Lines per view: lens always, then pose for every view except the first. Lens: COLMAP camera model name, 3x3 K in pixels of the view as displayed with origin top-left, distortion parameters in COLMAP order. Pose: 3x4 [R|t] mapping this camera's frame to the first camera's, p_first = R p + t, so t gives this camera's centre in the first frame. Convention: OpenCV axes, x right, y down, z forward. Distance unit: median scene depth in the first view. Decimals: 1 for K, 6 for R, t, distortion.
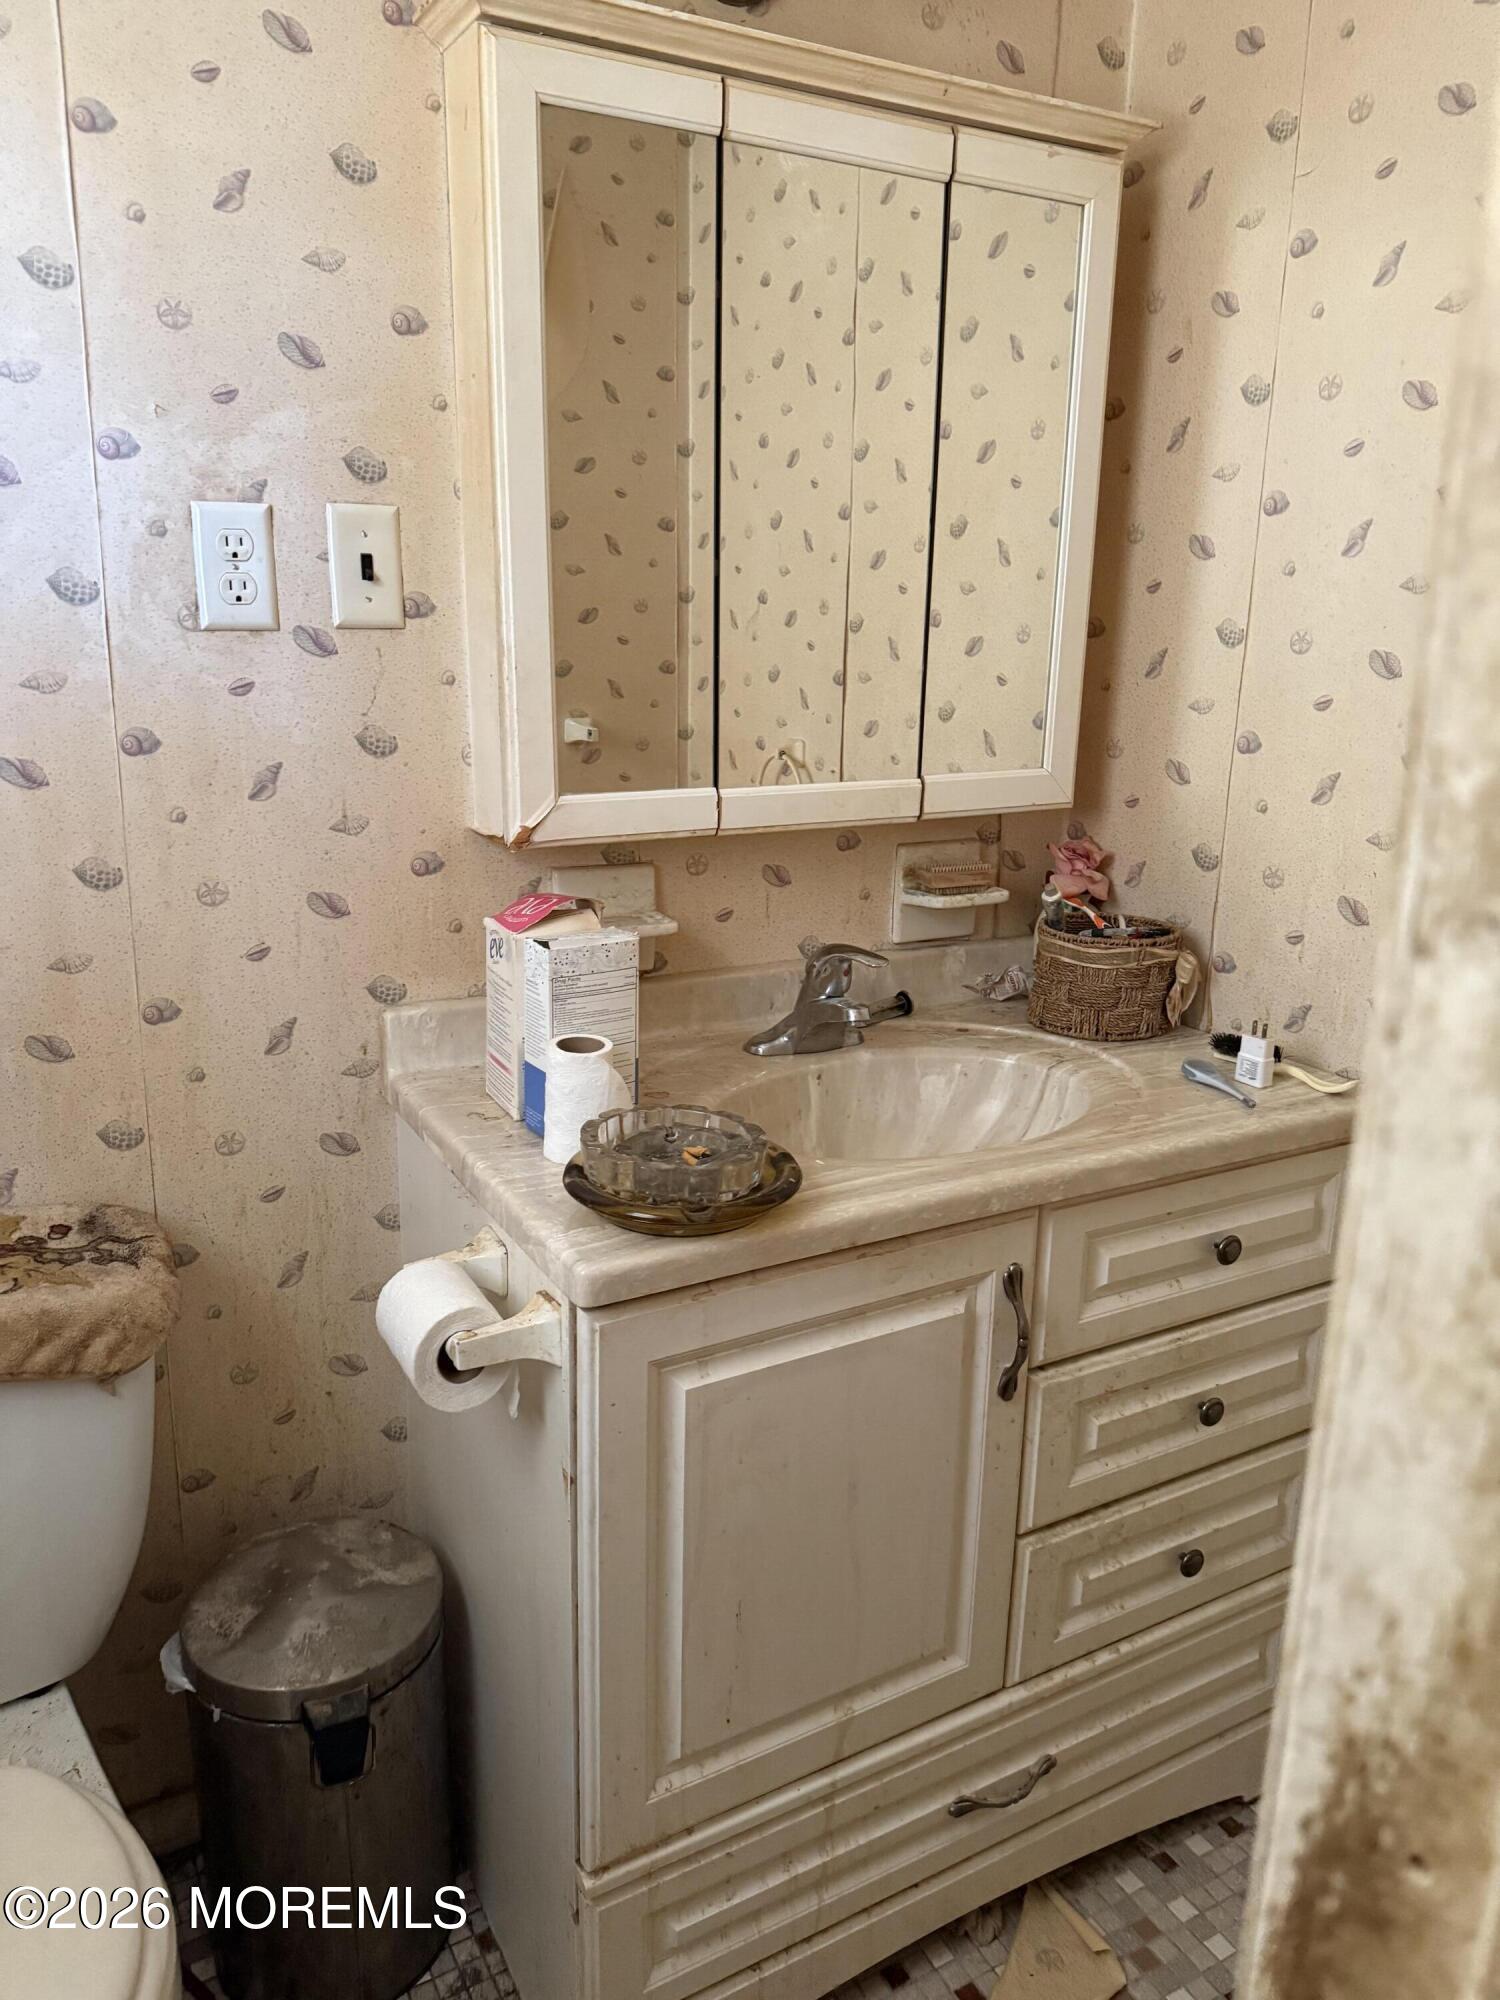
lens RADIAL K [[1399.8, 0, 746.9], [0, 1399.8, 985.2], [0, 0, 1]] dist [0.048349, -0.066195]
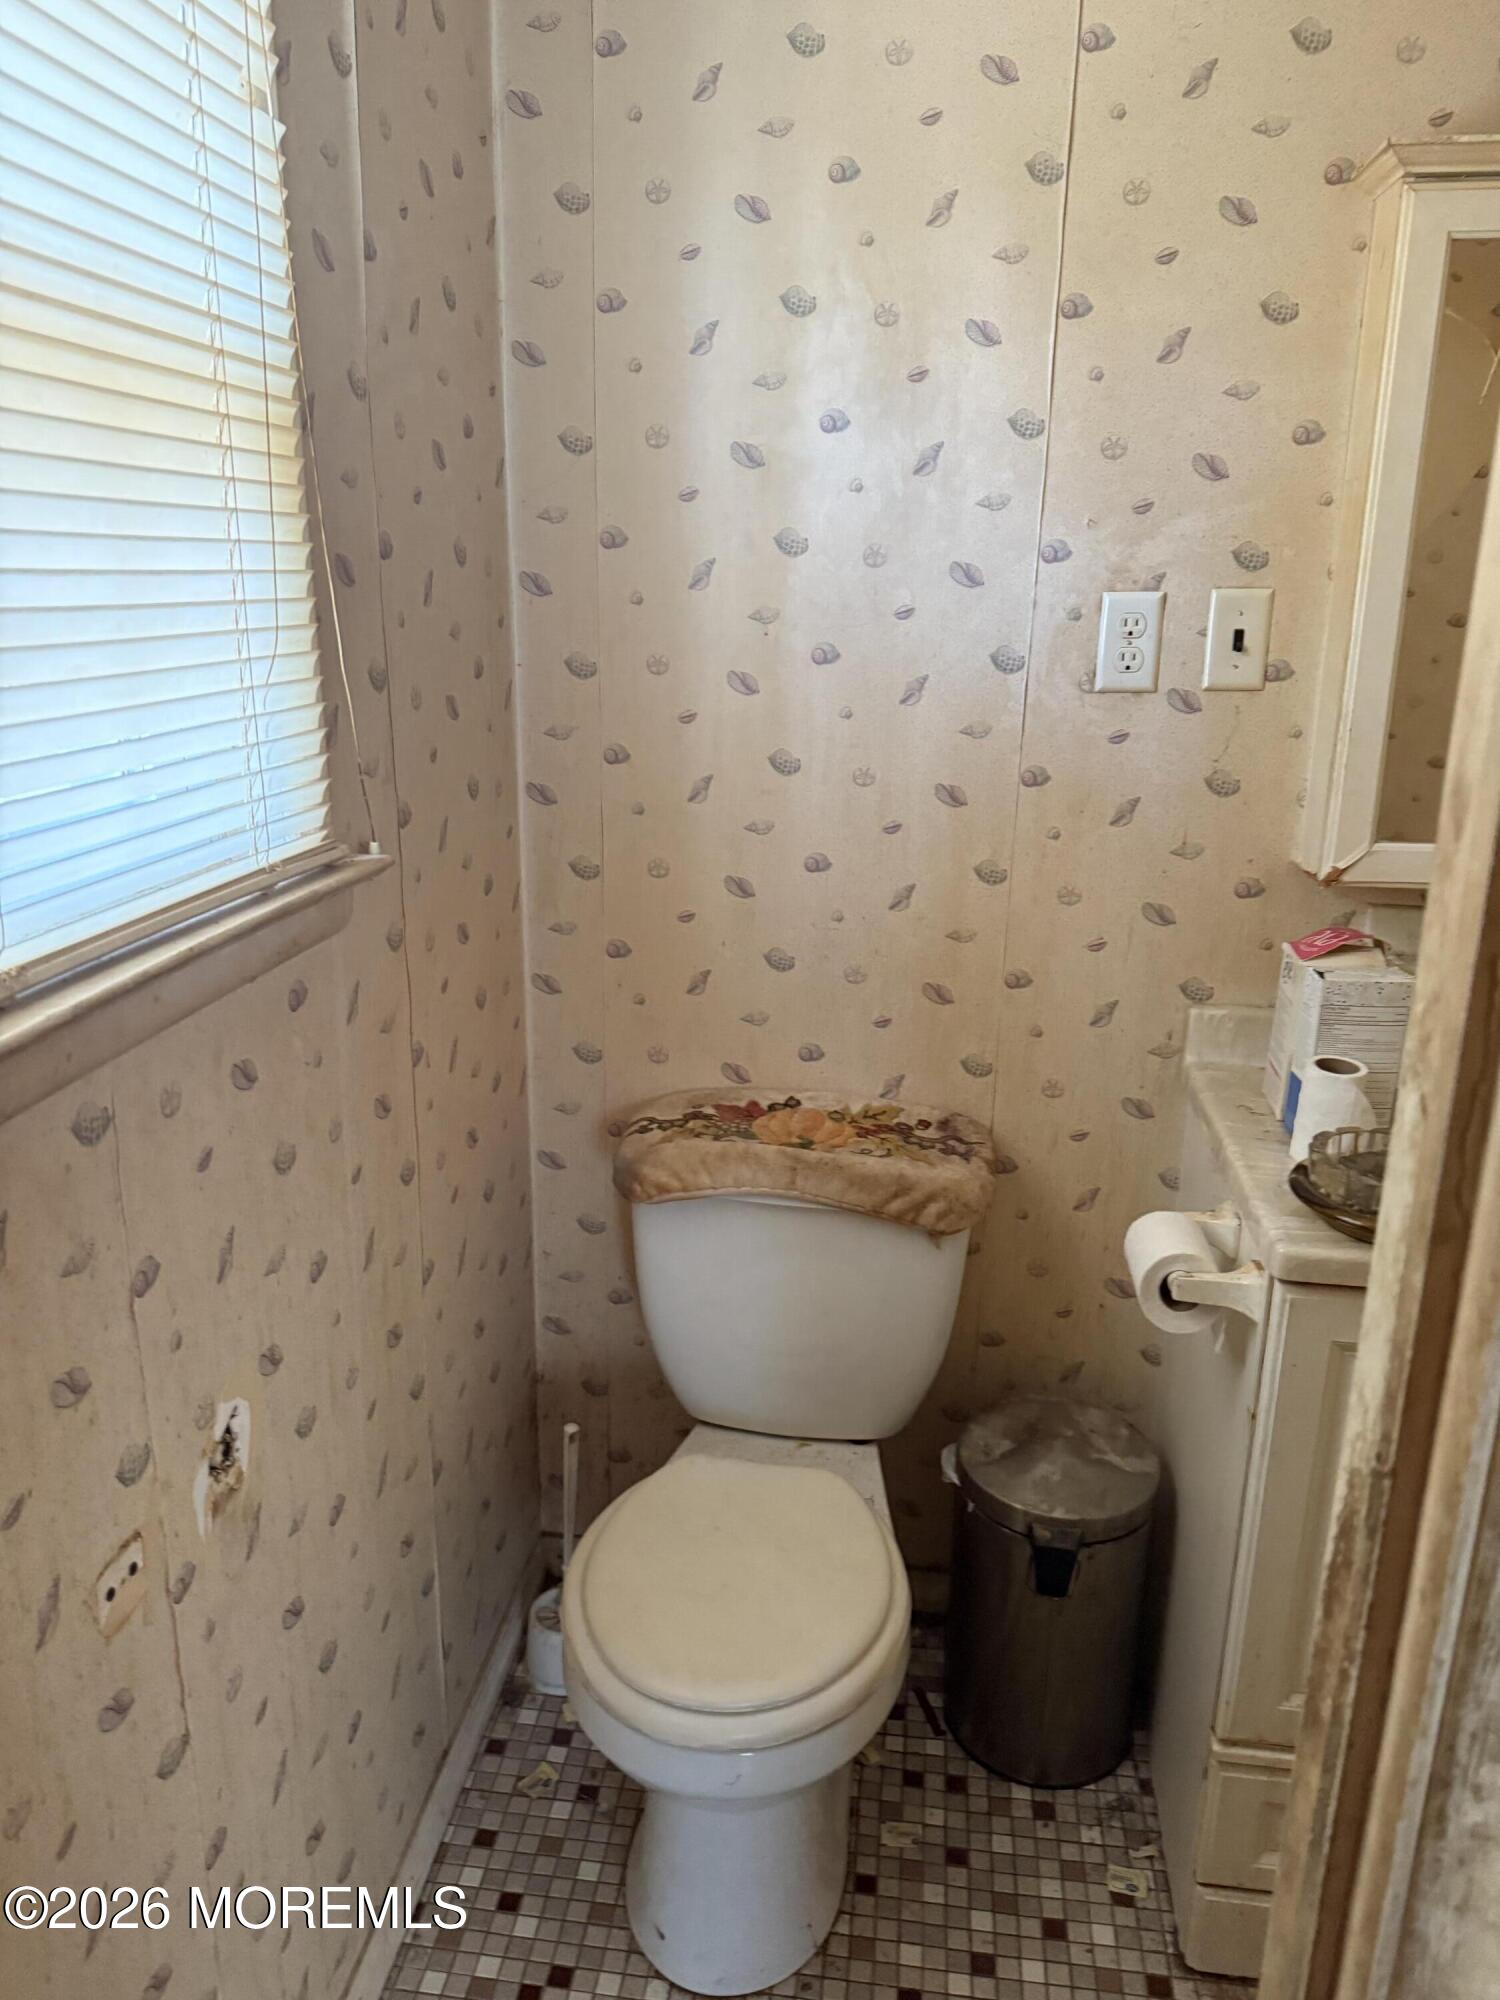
lens RADIAL K [[1399.8, 0, 761.1], [0, 1399.8, 1005.0], [0, 0, 1]] dist [0.048349, -0.066195]
pose [[0.800262, 0.169641, -0.575154, 0.156586], [-0.149860, 0.985293, 0.082098, -0.030649], [0.580623, 0.020492, 0.813915, -0.215808]]
